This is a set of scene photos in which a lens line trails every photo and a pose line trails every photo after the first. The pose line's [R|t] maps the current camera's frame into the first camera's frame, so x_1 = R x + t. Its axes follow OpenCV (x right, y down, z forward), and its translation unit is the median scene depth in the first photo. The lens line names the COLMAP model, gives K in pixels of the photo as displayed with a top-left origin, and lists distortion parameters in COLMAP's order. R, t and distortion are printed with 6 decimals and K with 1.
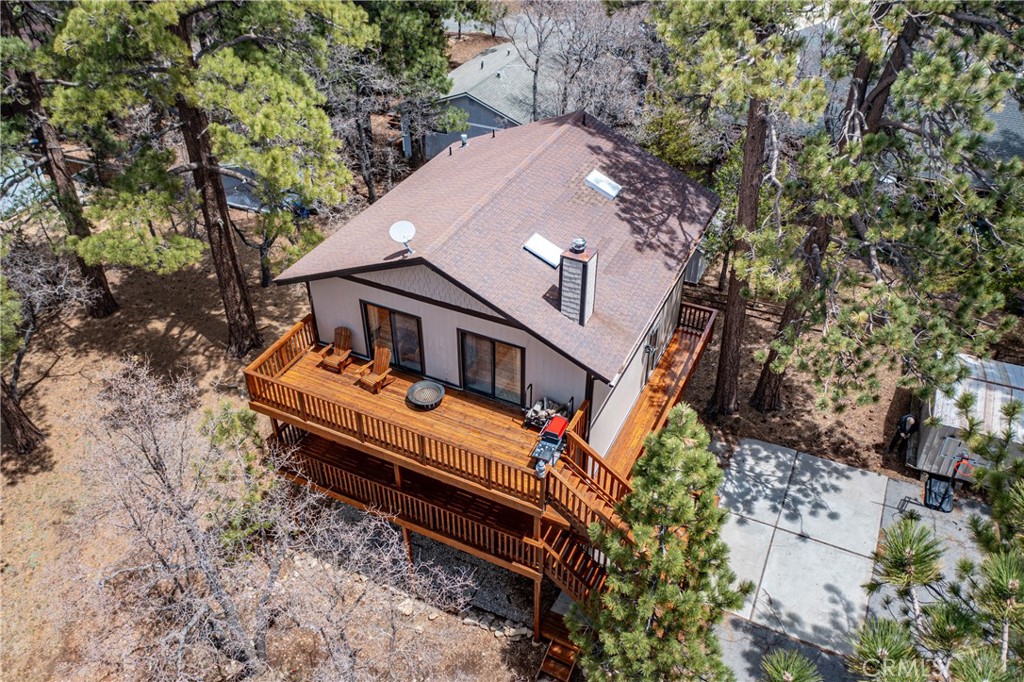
lens RADIAL K [[828.6, 0, 512.0], [0, 828.6, 341.0], [0, 0, 1]] dist [-0.001457, -0.002072]
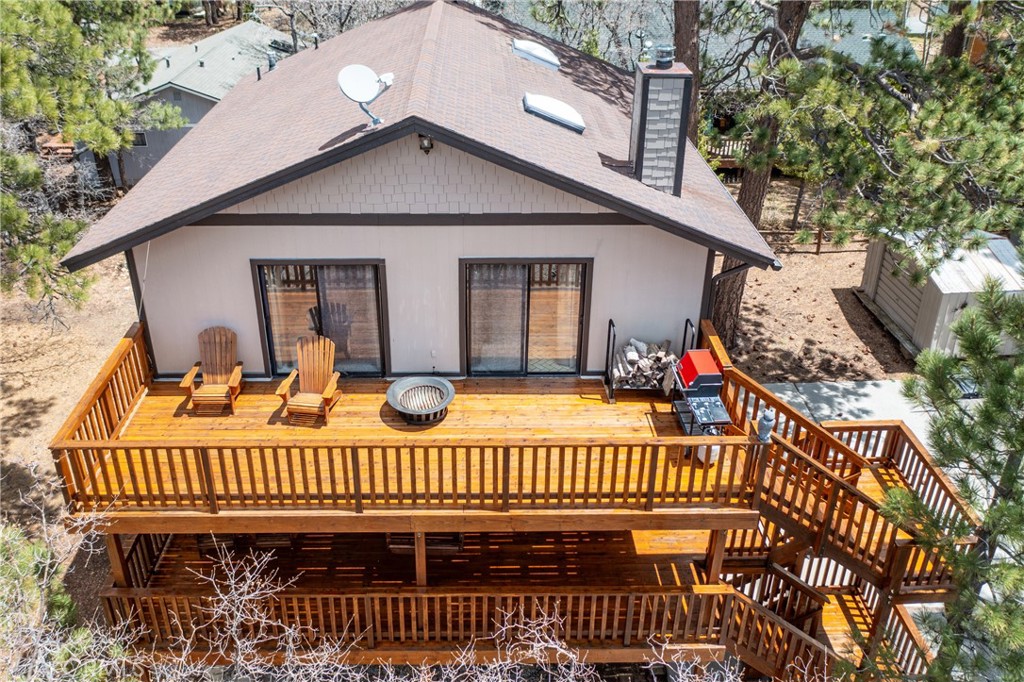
lens RADIAL K [[853.8, 0, 509.5], [0, 853.8, 254.3], [0, 0, 1]] dist [-0.000492, -0.000831]
pose [[0.886384, -0.194434, 0.420140, -0.264830], [0.271711, 0.953272, -0.132079, 0.063514], [-0.374828, 0.231229, 0.897796, 0.443806]]
